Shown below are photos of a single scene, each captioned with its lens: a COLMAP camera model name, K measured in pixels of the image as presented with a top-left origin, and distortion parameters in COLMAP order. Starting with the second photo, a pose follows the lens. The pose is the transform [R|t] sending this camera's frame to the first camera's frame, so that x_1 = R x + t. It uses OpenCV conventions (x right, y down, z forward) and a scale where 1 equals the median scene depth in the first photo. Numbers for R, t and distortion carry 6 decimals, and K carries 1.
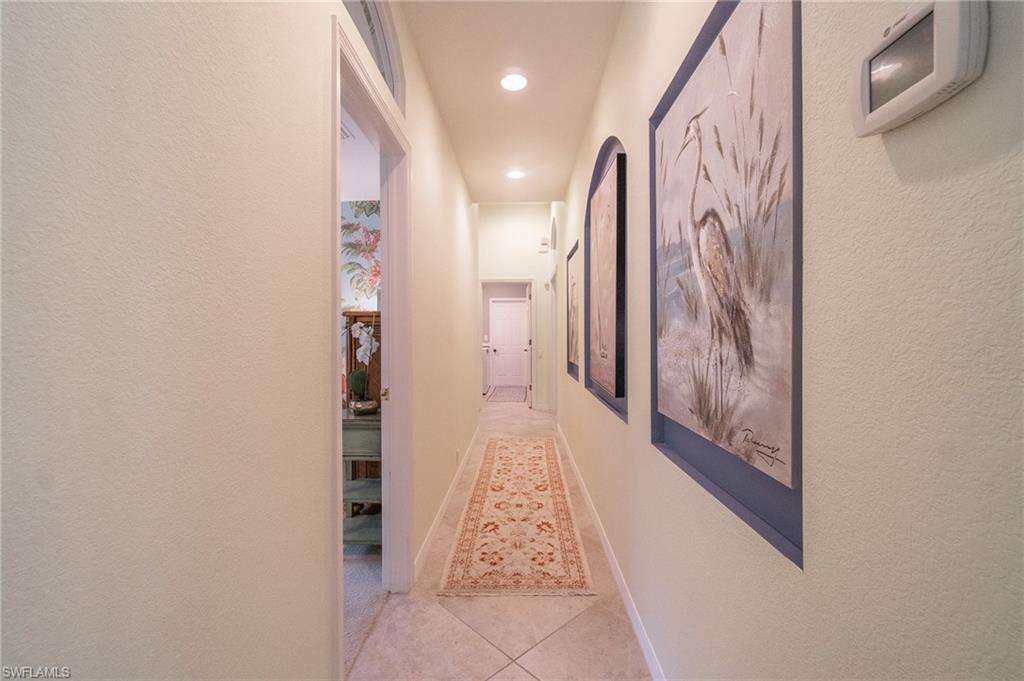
lens RADIAL K [[433.6, 0, 512.0], [0, 433.6, 338.0], [0, 0, 1]] dist [0.011325, -0.000425]
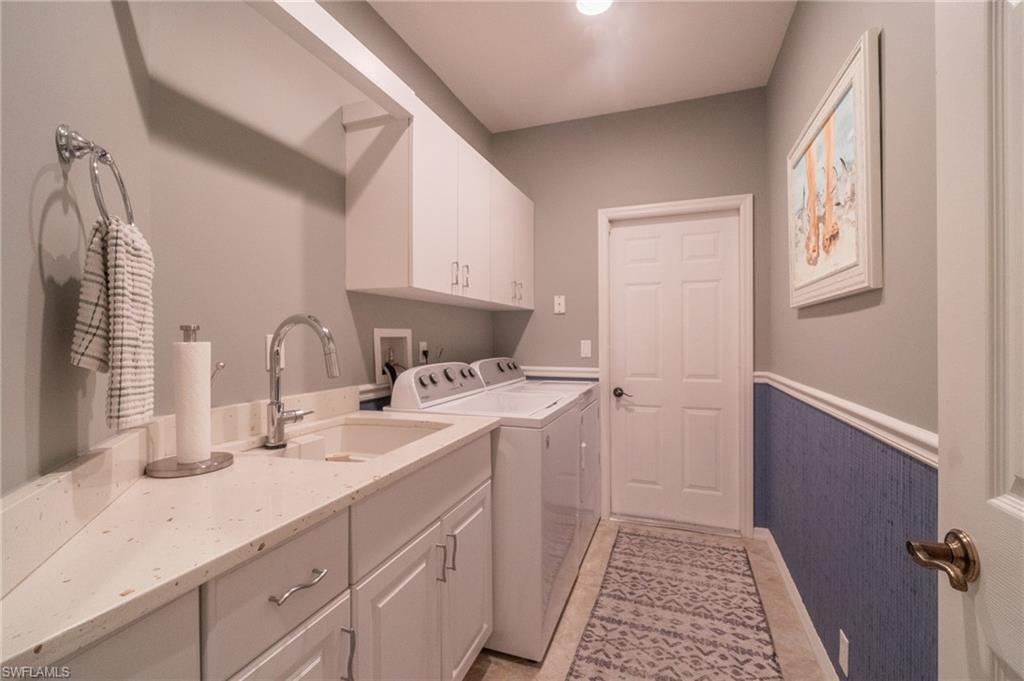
lens RADIAL K [[433.6, 0, 512.7], [0, 433.6, 338.1], [0, 0, 1]] dist [0.011325, -0.000425]
pose [[0.945892, -0.003833, -0.324460, -0.012264], [0.003338, 0.999992, -0.002084, -0.006811], [0.324465, 0.000888, 0.945897, 0.710942]]
